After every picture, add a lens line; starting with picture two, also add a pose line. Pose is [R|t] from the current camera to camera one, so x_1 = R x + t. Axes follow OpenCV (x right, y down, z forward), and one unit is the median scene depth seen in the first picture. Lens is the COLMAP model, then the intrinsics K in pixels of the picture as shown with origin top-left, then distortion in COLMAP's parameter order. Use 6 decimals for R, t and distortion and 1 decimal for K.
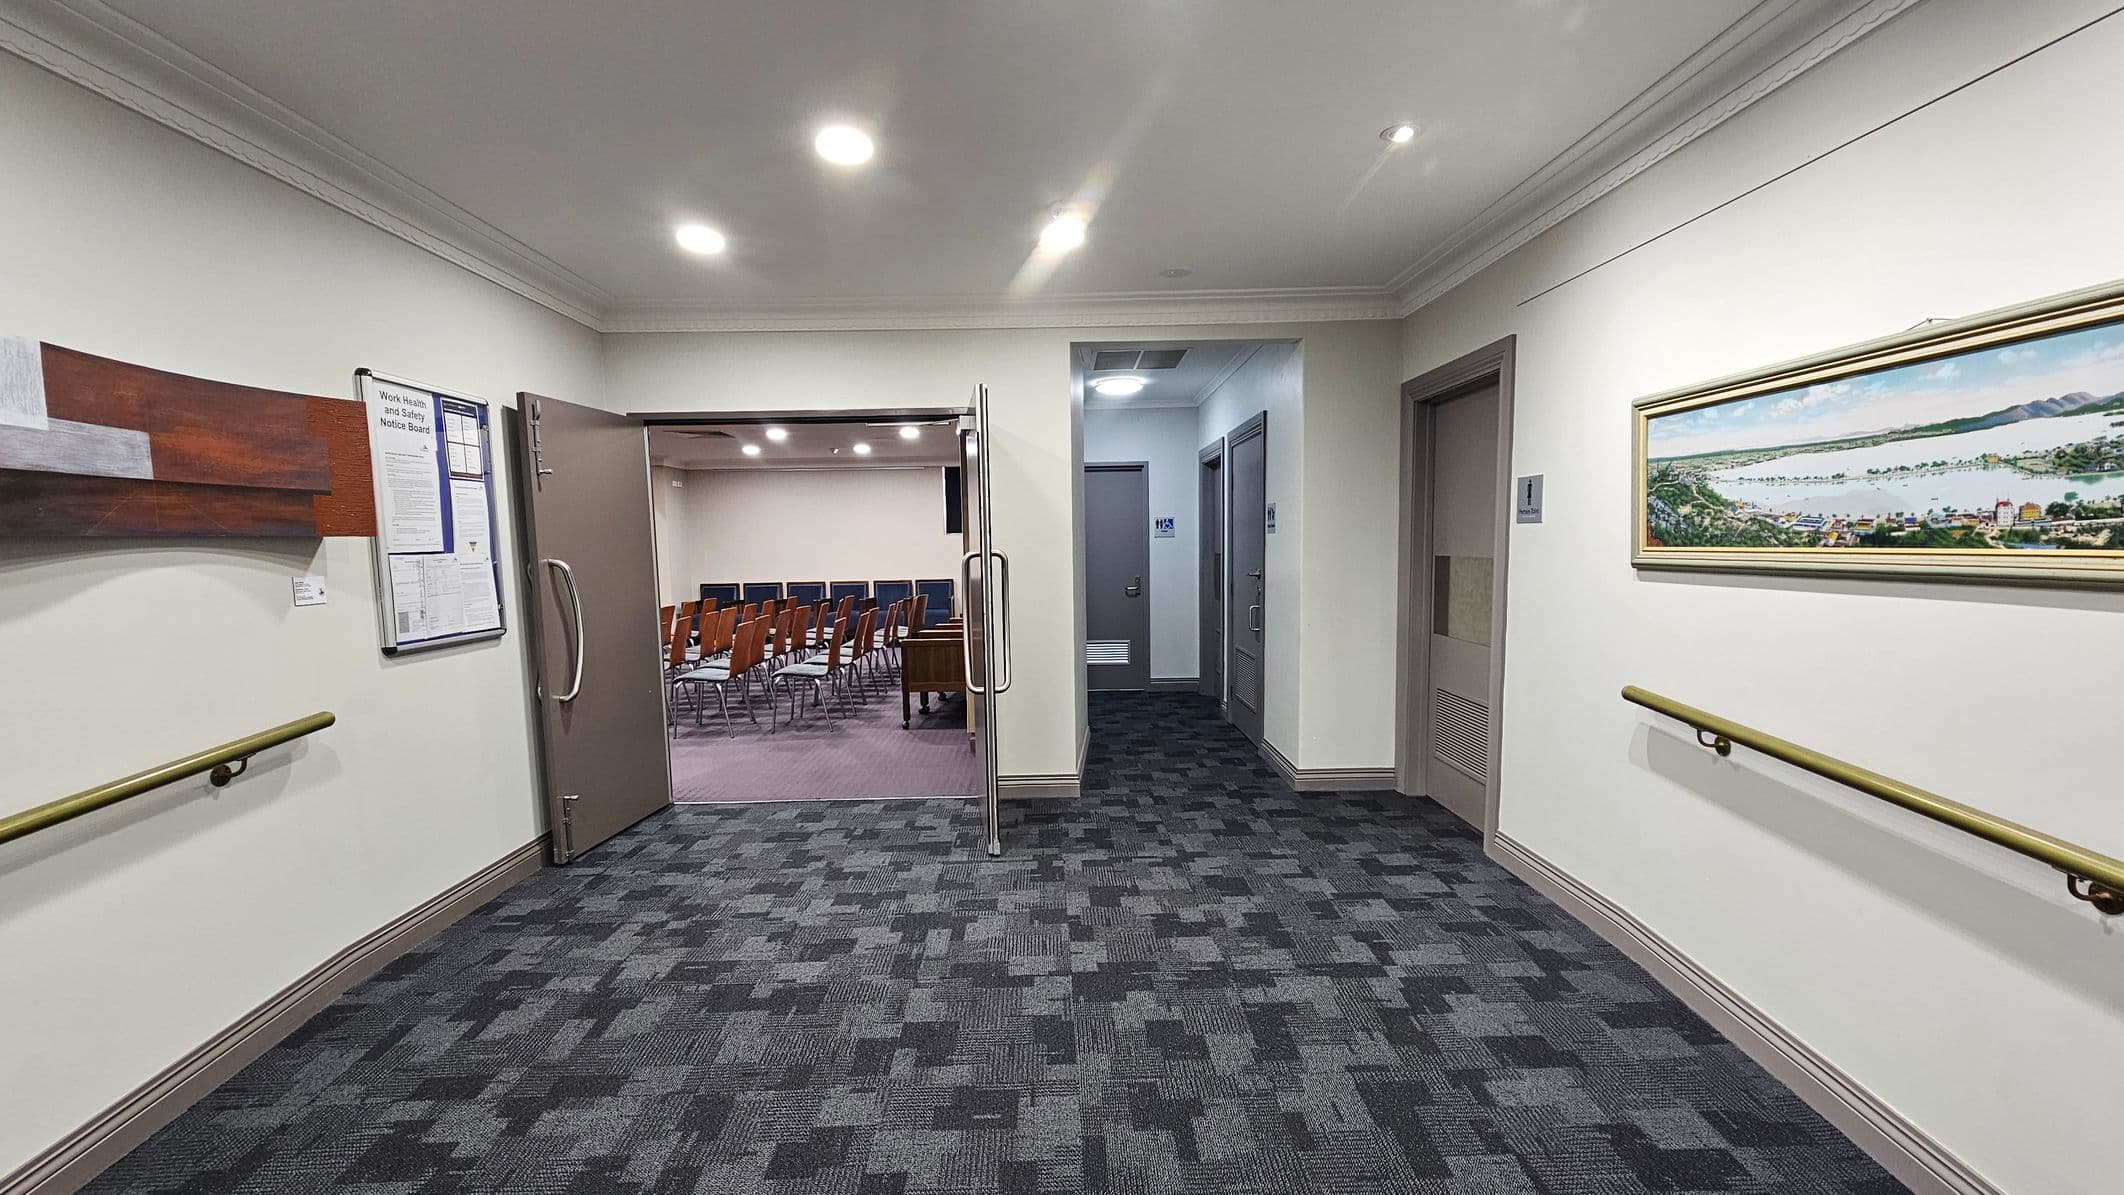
lens RADIAL K [[870.6, 0, 1060.6], [0, 870.6, 624.6], [0, 0, 1]] dist [-0.001708, 0.000165]
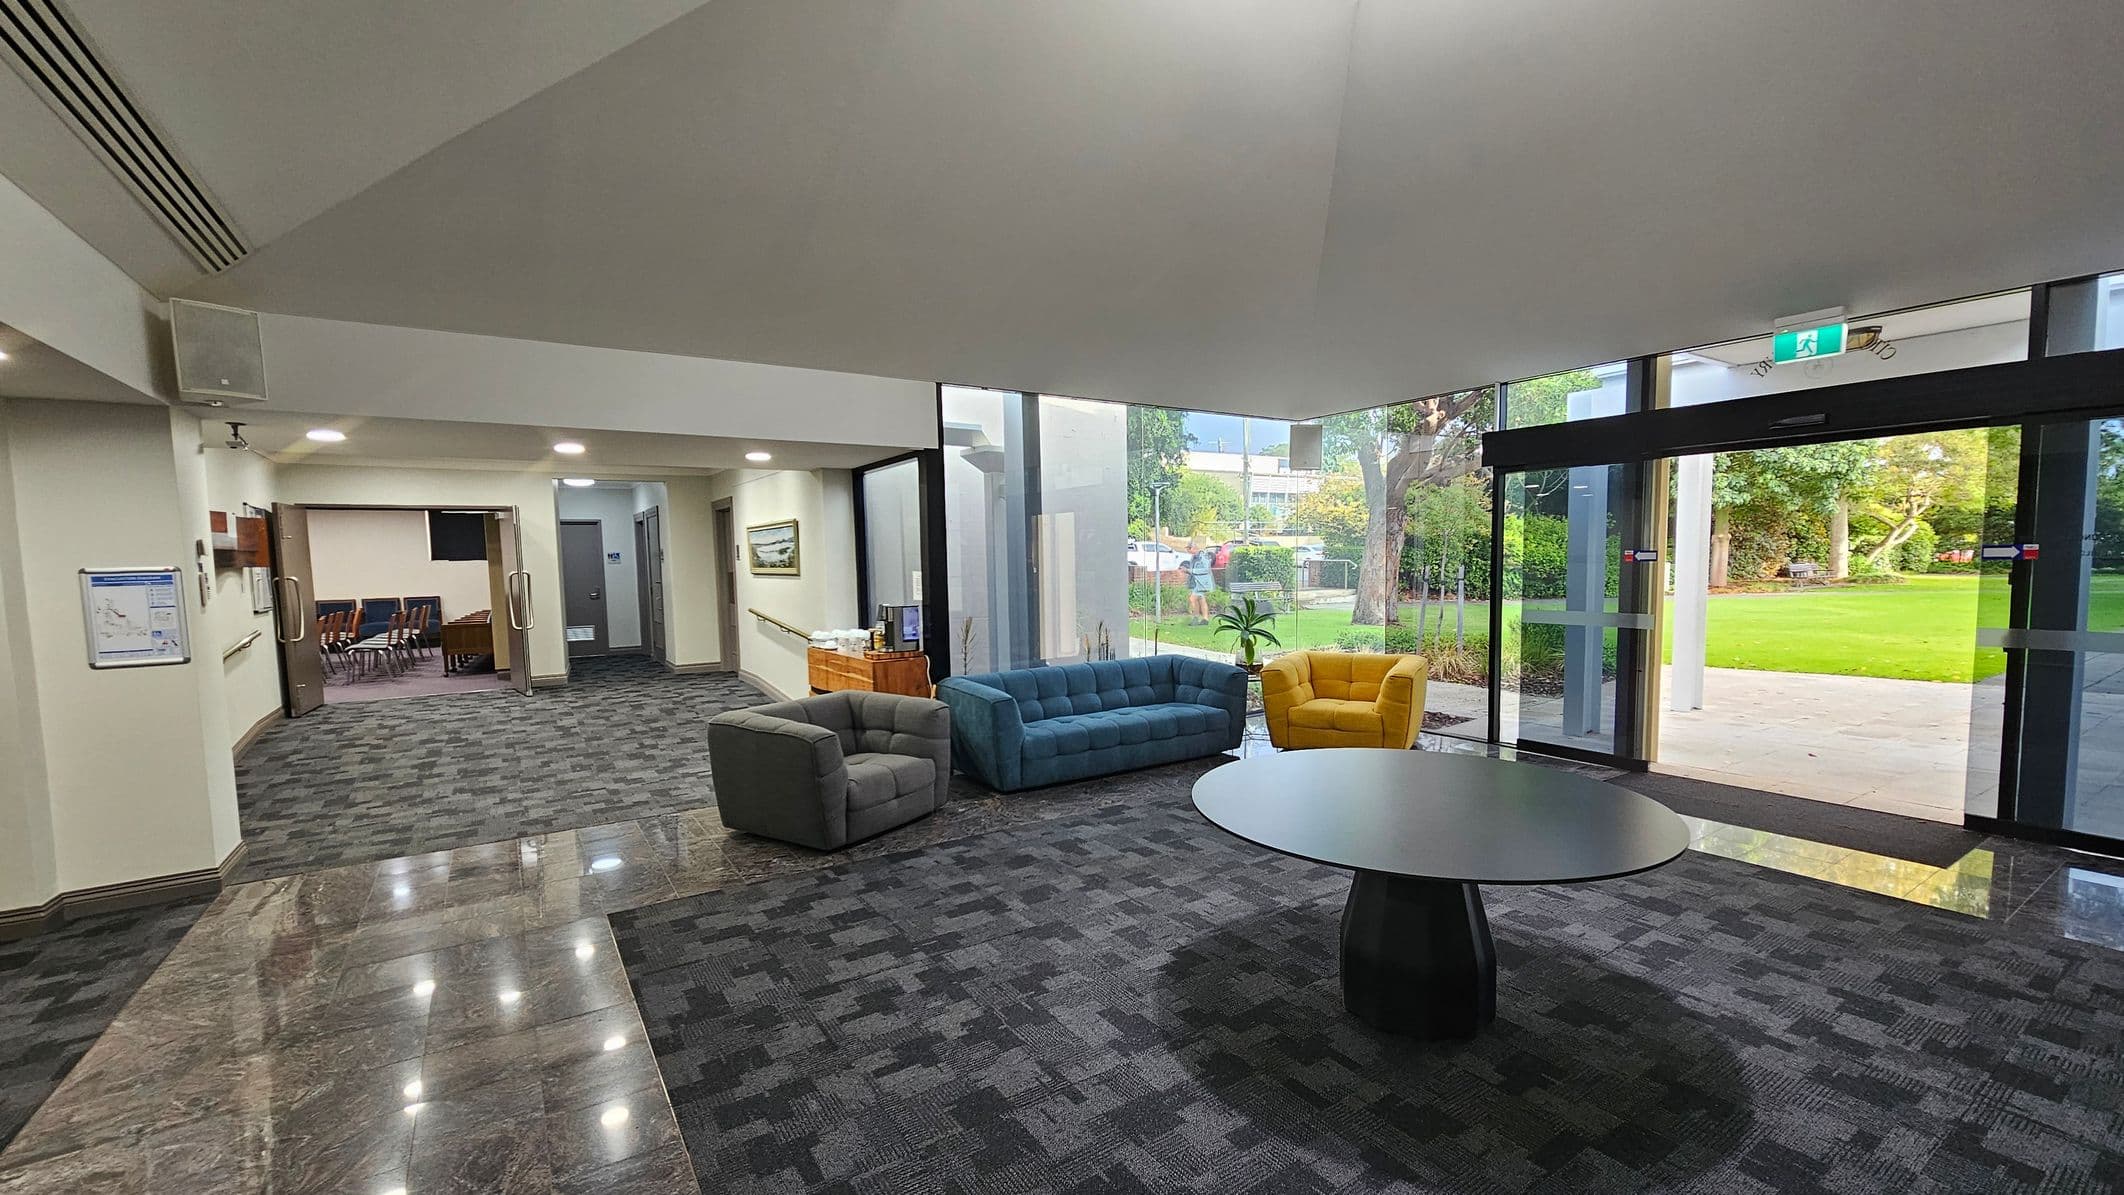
lens RADIAL K [[870.6, 0, 1060.6], [0, 870.6, 624.6], [0, 0, 1]] dist [-0.001708, 0.000165]
pose [[0.847376, -0.041189, 0.529393, -0.053676], [0.054255, 0.998485, -0.009157, 0.090535], [-0.528214, 0.036481, 0.848327, -0.994762]]
